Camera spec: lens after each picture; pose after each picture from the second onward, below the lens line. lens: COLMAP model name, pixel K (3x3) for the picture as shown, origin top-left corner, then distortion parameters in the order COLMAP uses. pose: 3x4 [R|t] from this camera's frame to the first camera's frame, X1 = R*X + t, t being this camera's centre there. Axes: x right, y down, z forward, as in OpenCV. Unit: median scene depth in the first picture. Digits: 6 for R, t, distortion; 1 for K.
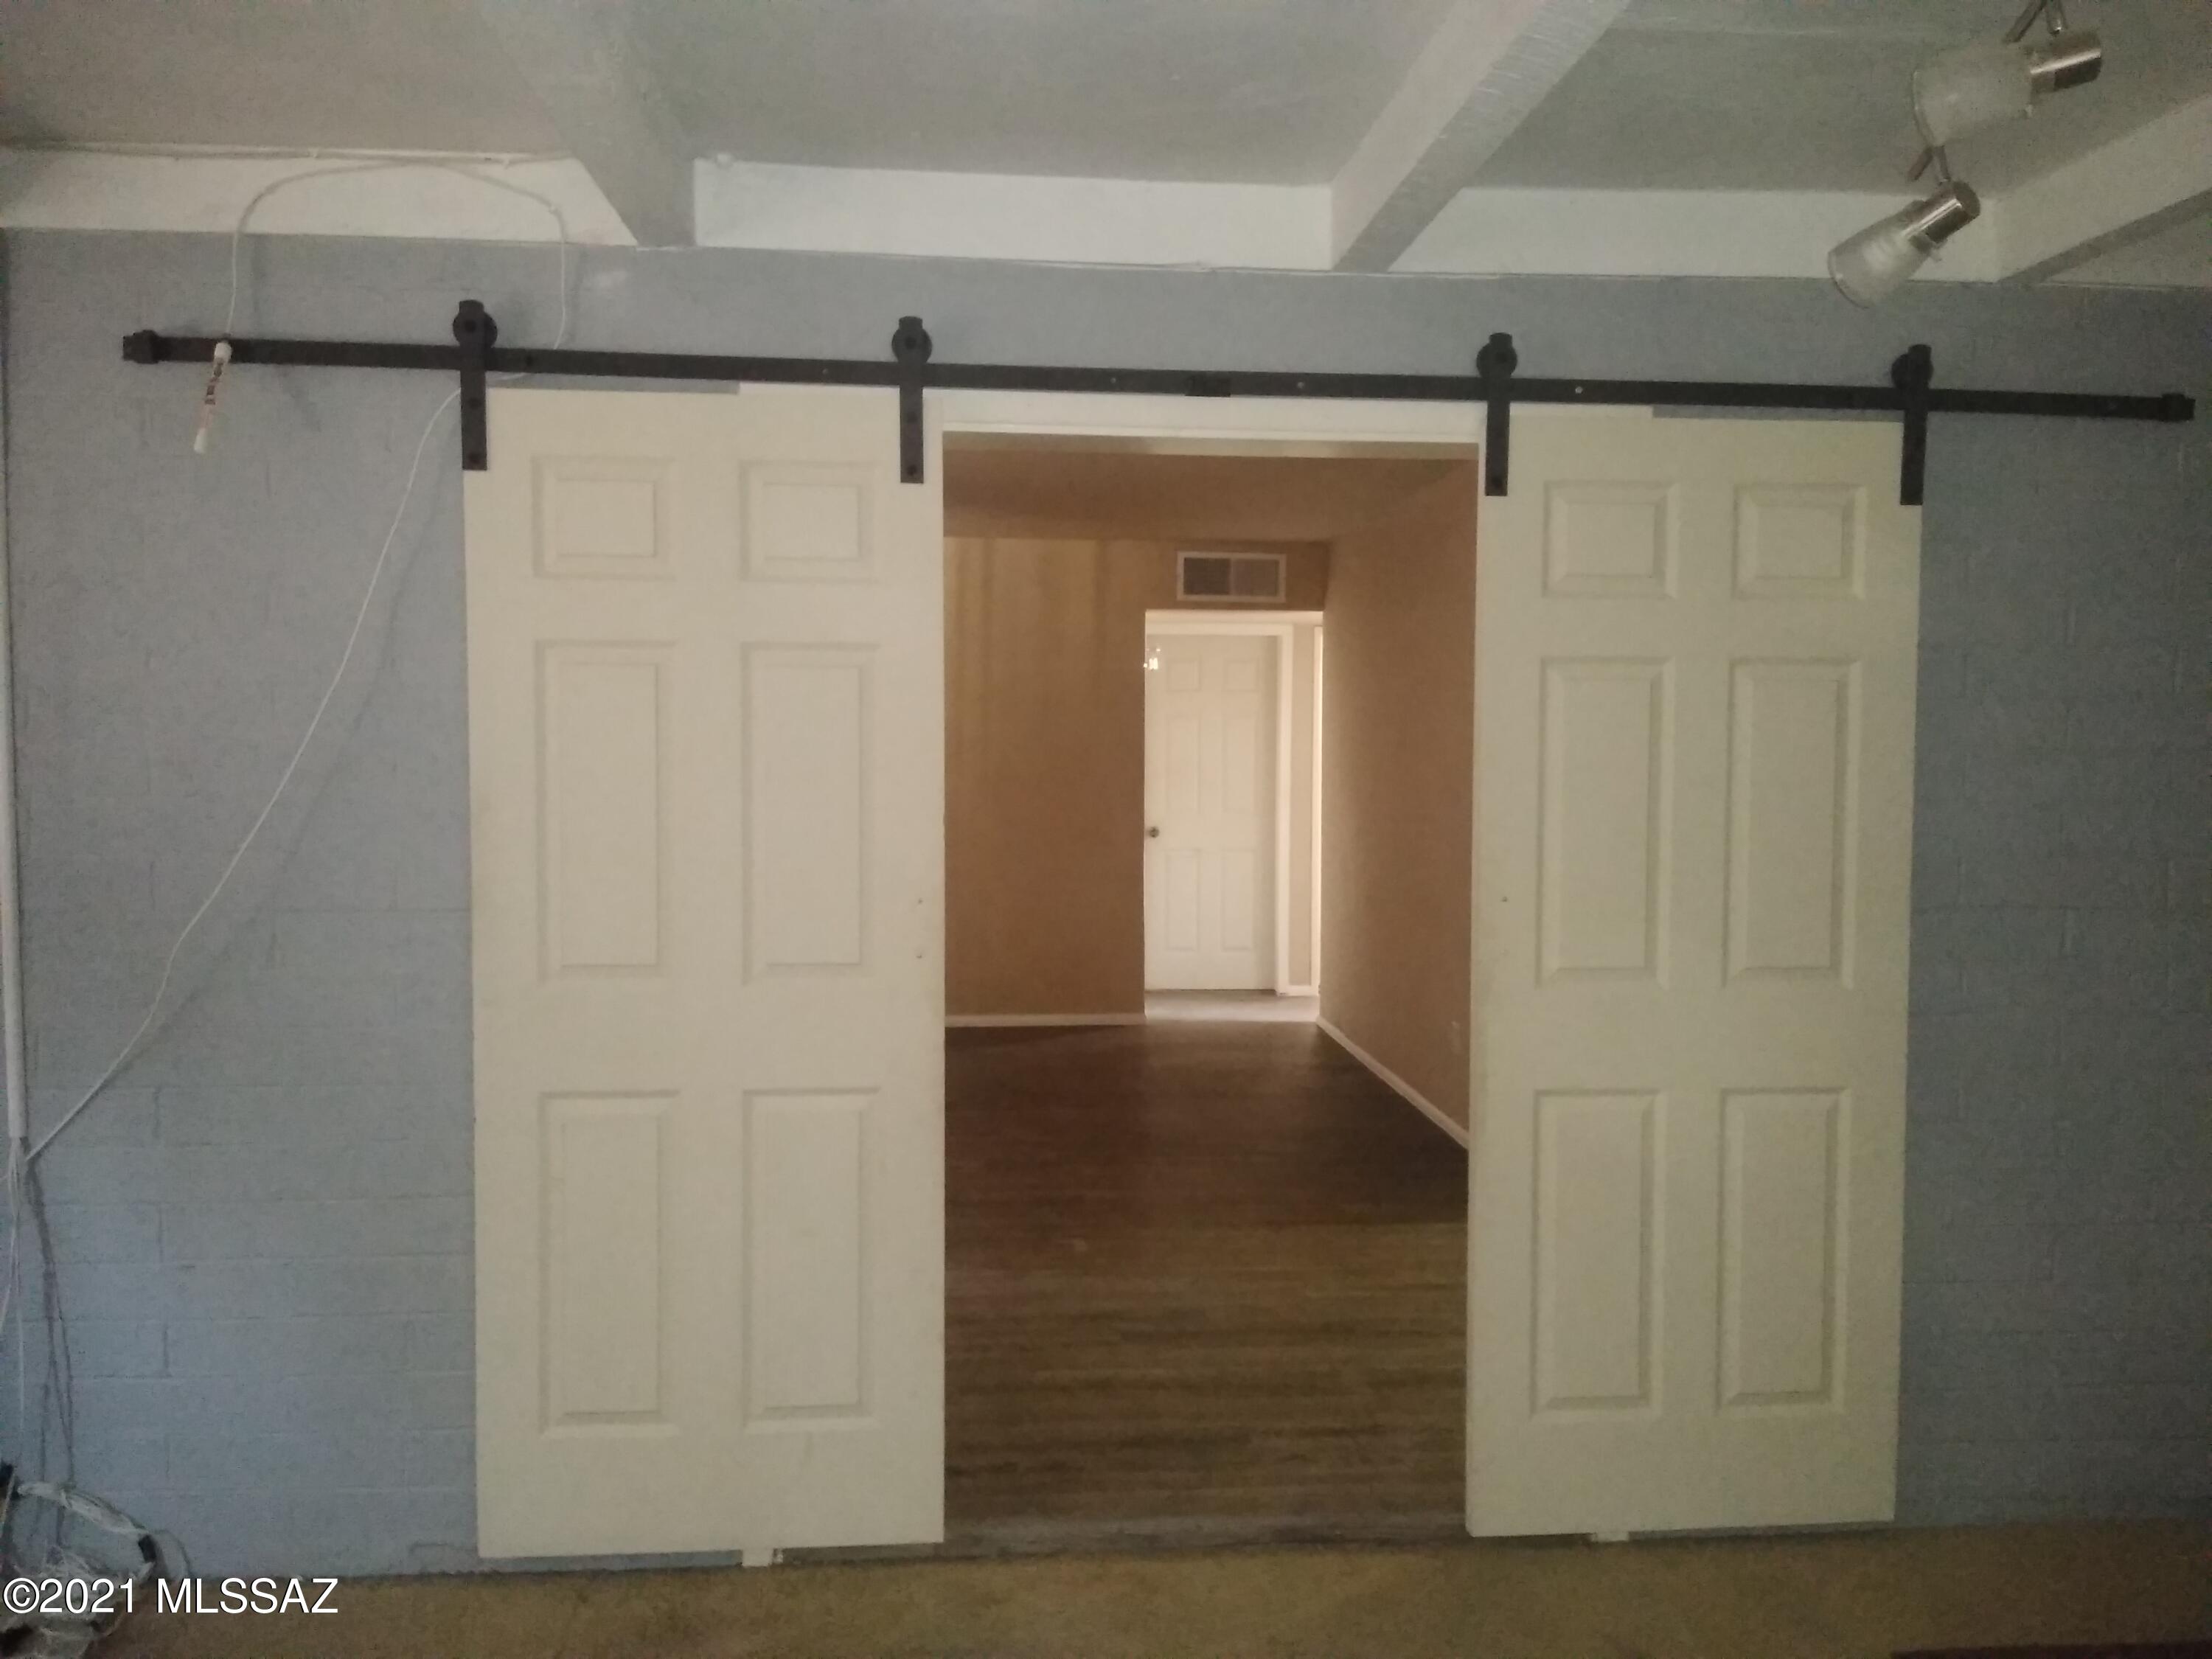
lens RADIAL K [[1516.7, 0, 1100.6], [0, 1516.7, 823.6], [0, 0, 1]] dist [0.029136, -0.003087]
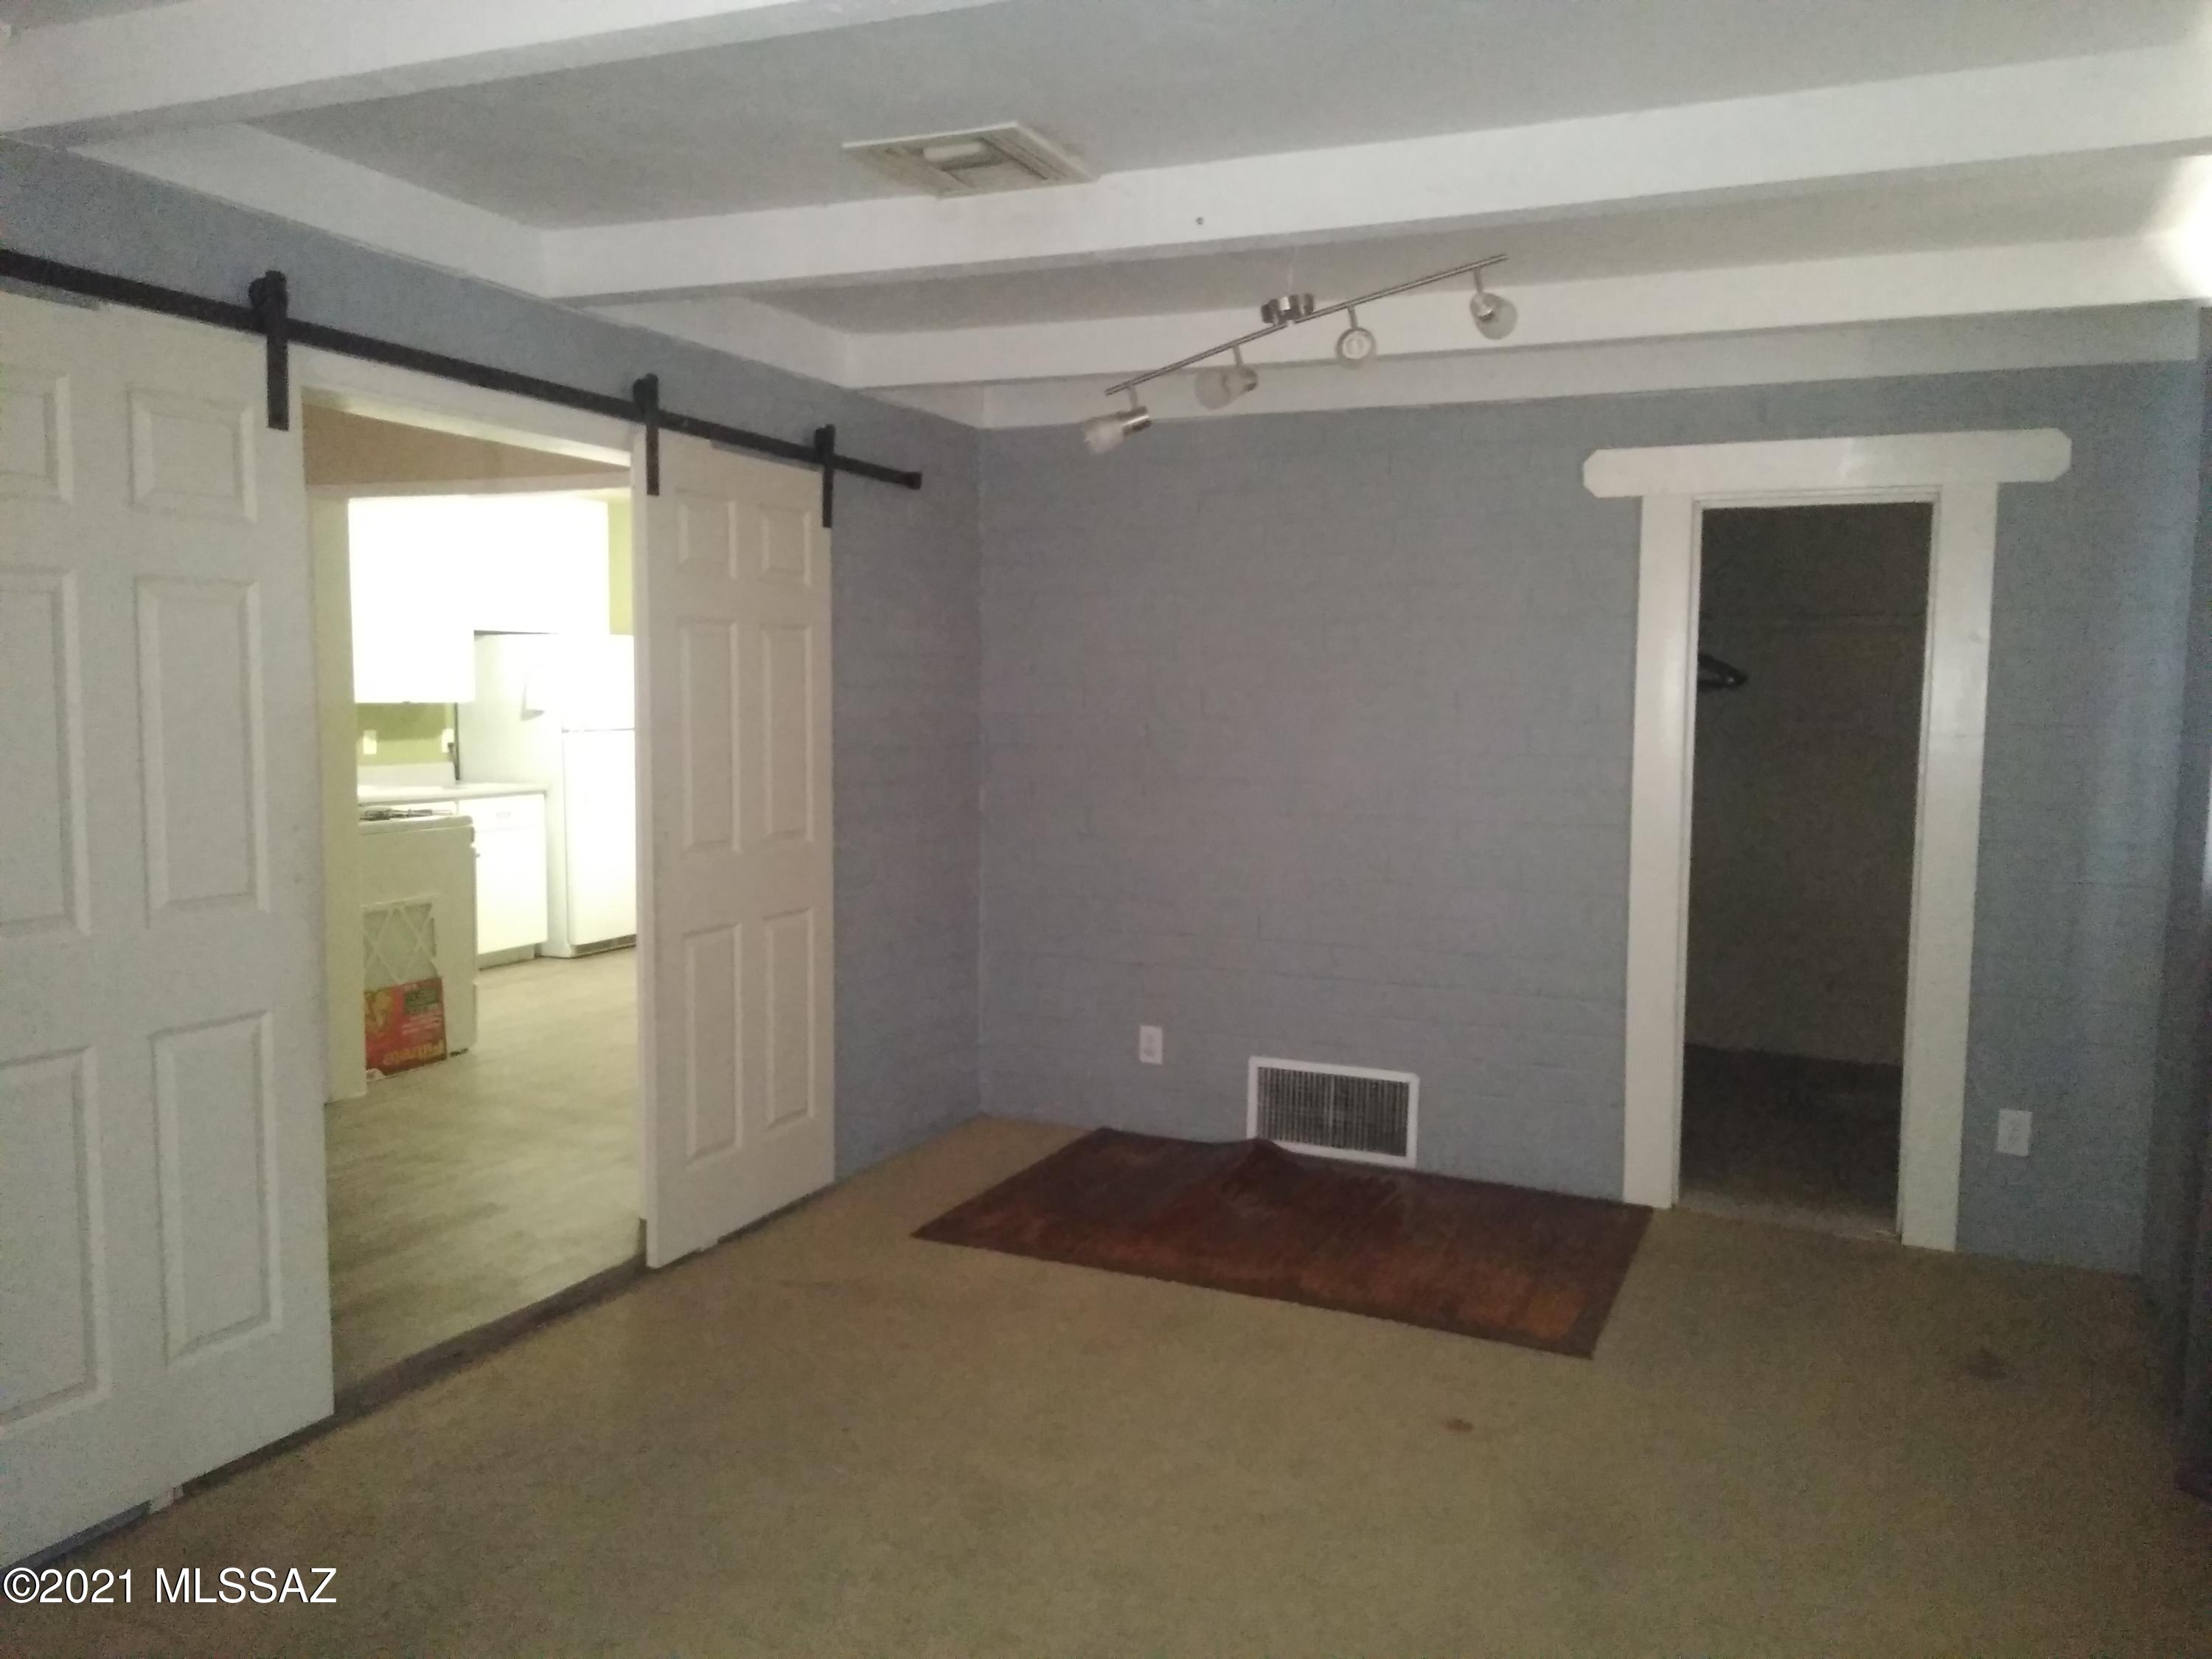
lens RADIAL K [[1711.1, 0, 1081.9], [0, 1711.1, 831.8], [0, 0, 1]] dist [0.072810, -0.101278]
pose [[0.478349, -0.073637, 0.875077, -0.889824], [0.032523, 0.997280, 0.066142, -0.008077], [-0.877567, -0.003179, 0.479443, -0.060811]]
